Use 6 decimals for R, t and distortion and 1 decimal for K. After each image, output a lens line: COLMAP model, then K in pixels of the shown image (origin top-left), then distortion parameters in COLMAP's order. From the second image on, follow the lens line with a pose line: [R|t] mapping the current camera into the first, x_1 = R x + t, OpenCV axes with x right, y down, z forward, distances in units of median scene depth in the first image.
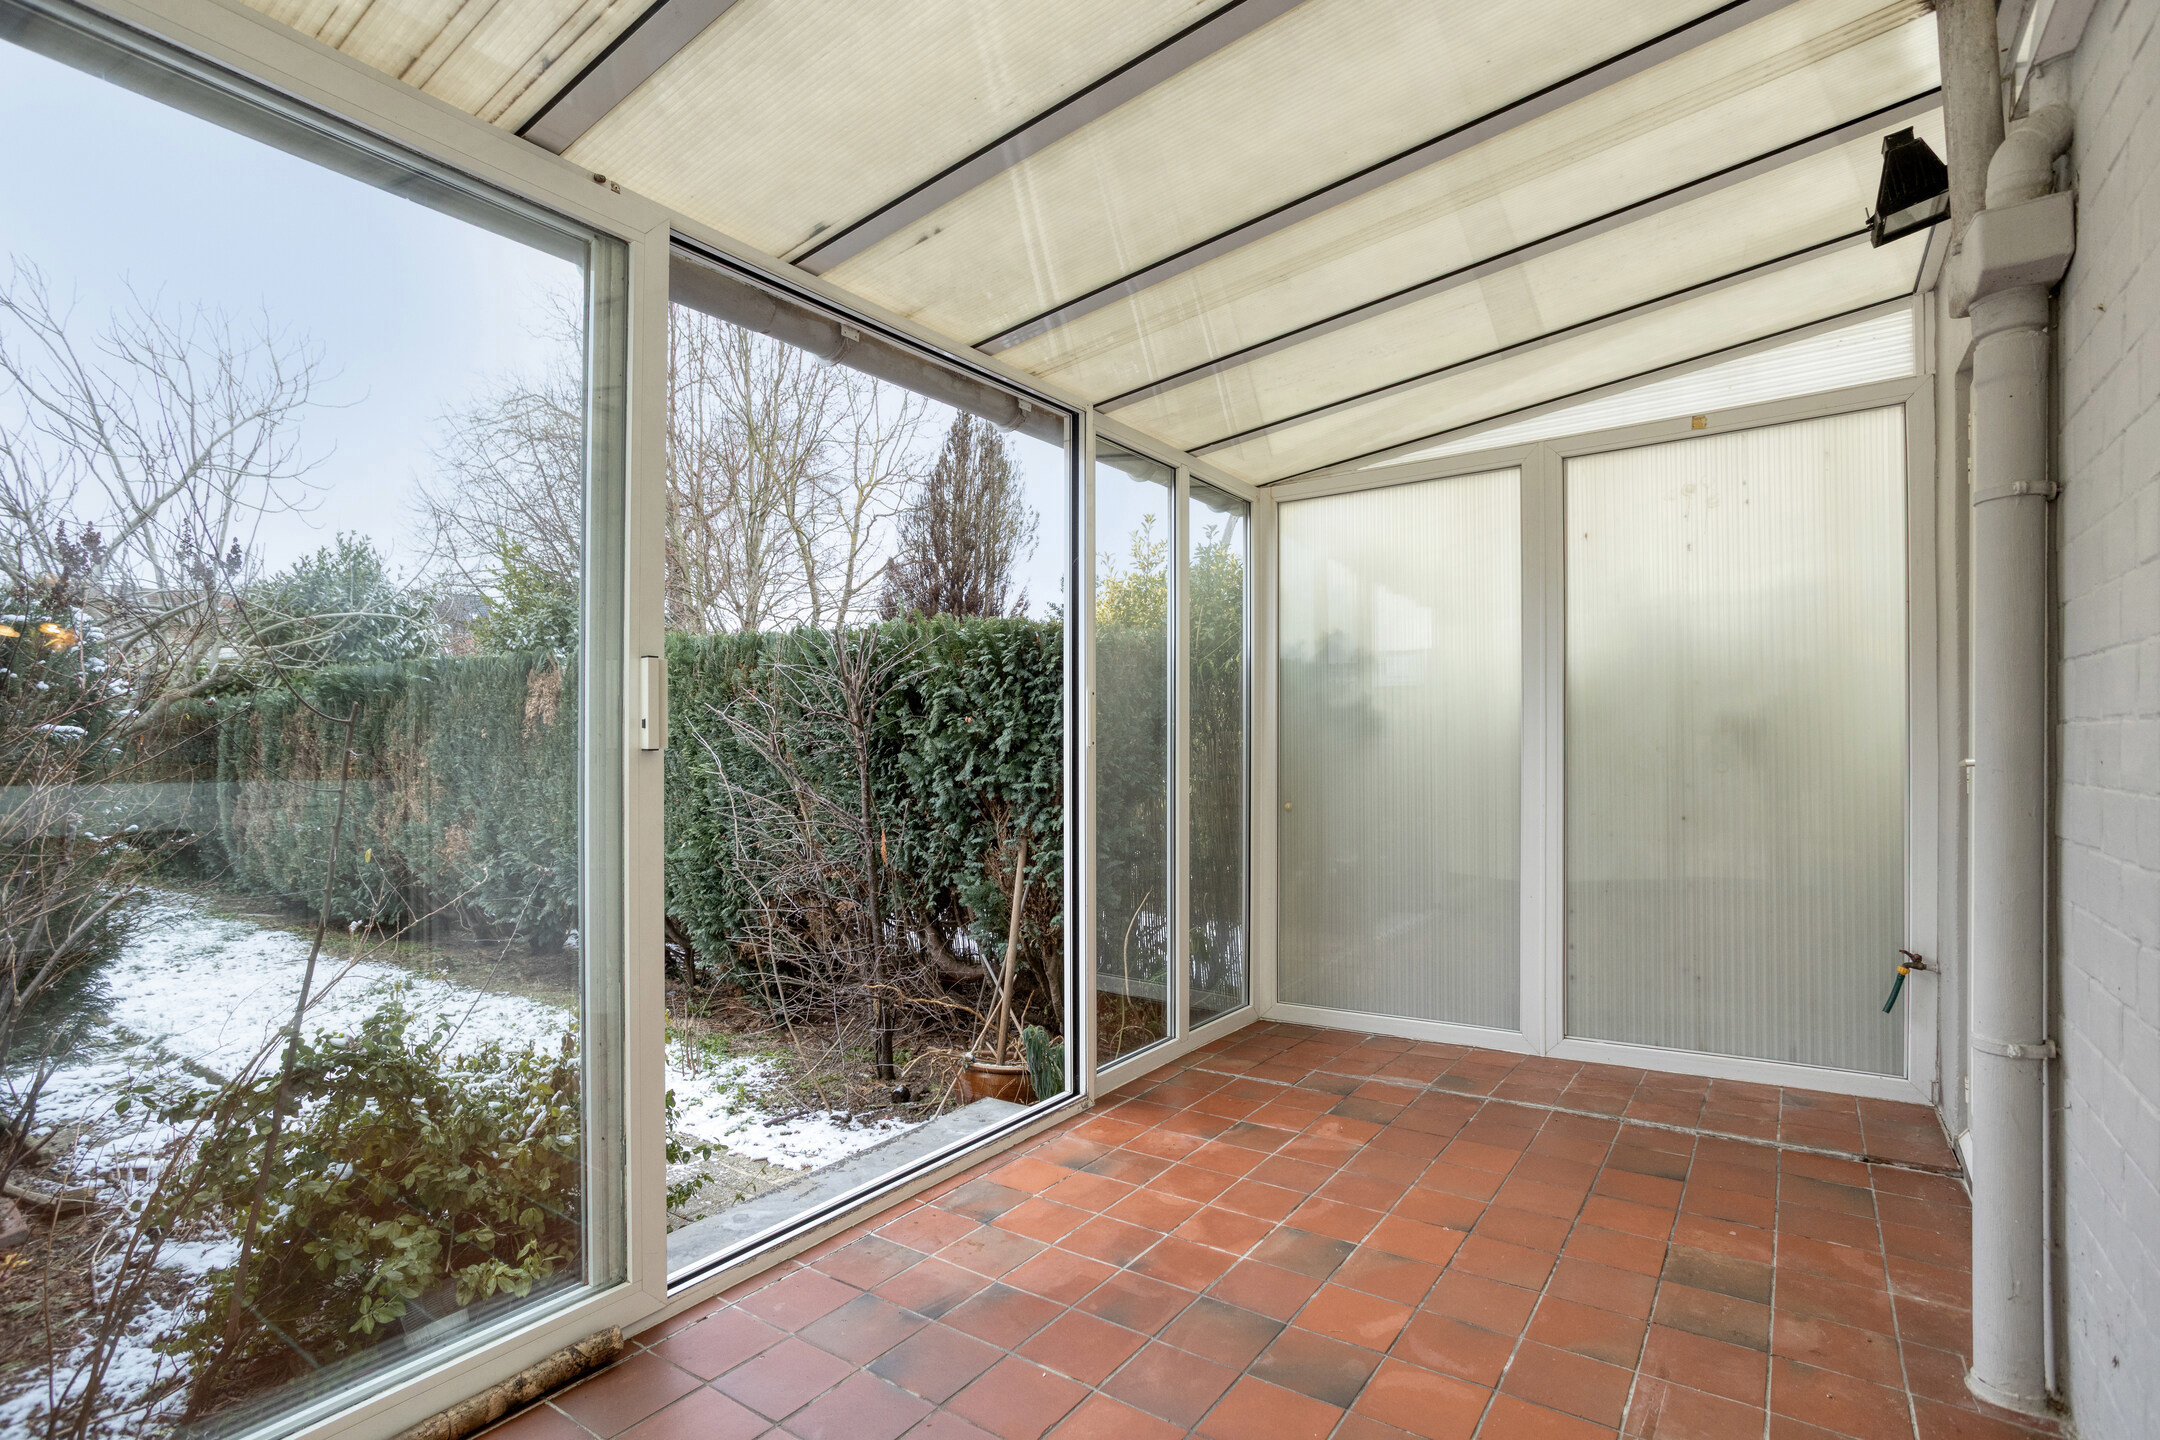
lens RADIAL K [[1100.9, 0, 1040.1], [0, 1100.9, 720.6], [0, 0, 1]] dist [0.000780, 0.000899]
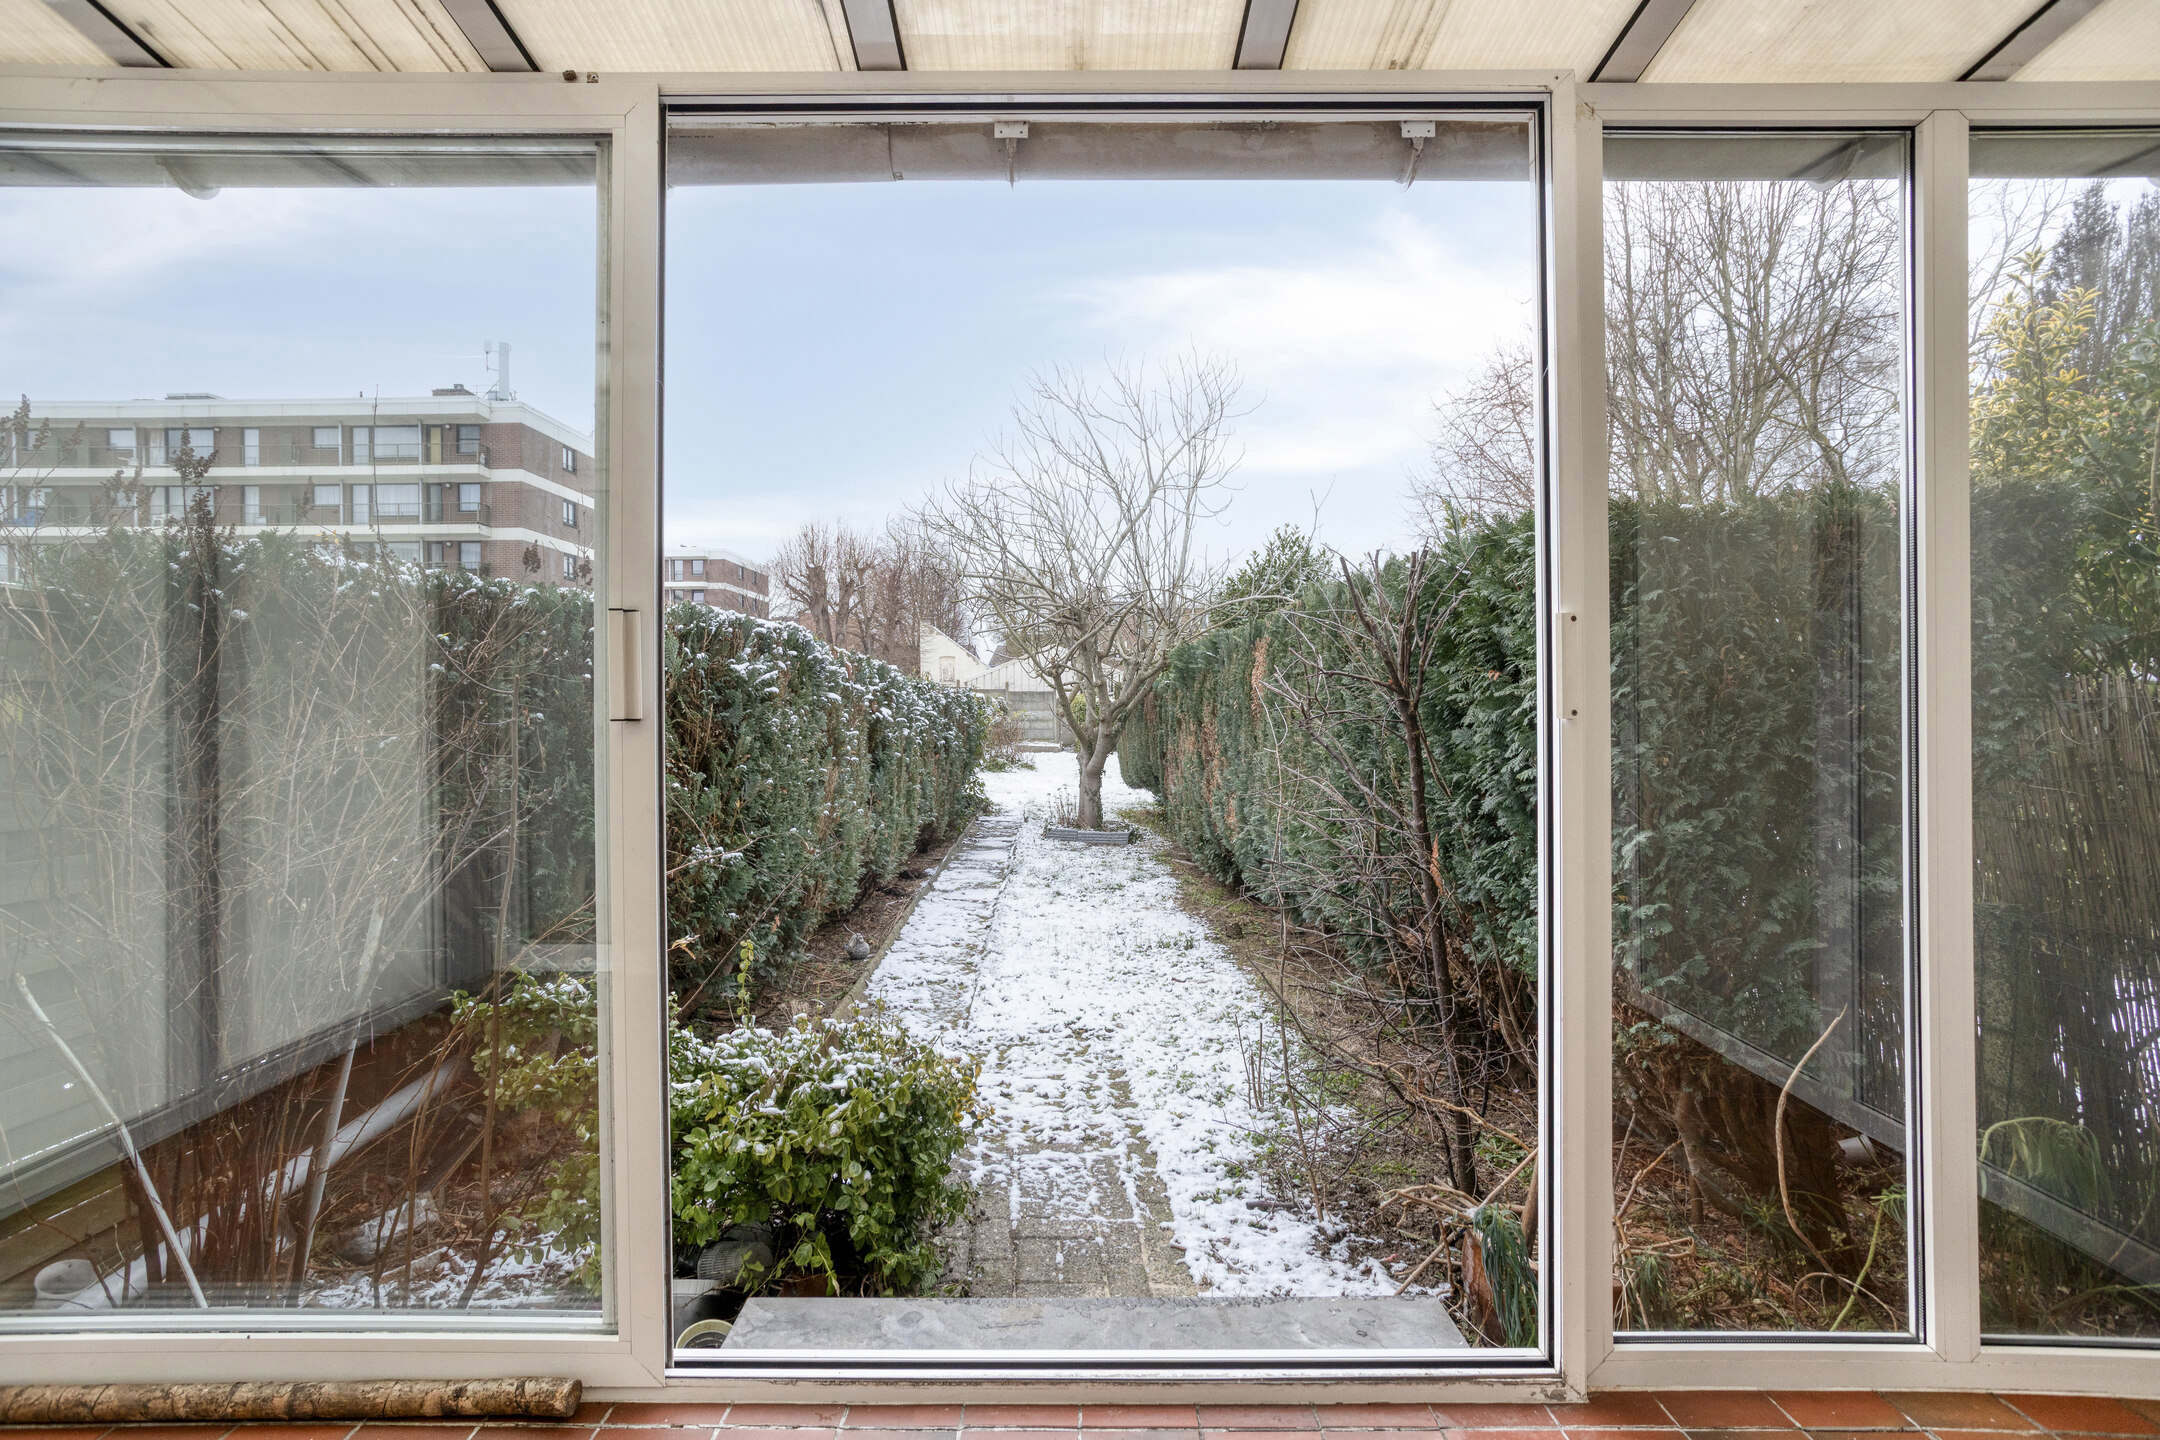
lens RADIAL K [[1100.9, 0, 1040.1], [0, 1100.9, 720.6], [0, 0, 1]] dist [0.000780, 0.000899]
pose [[0.578121, 0.001516, -0.815949, 0.389962], [0.016284, 0.999778, 0.013395, 0.011511], [0.815788, -0.021031, 0.577968, 0.576387]]
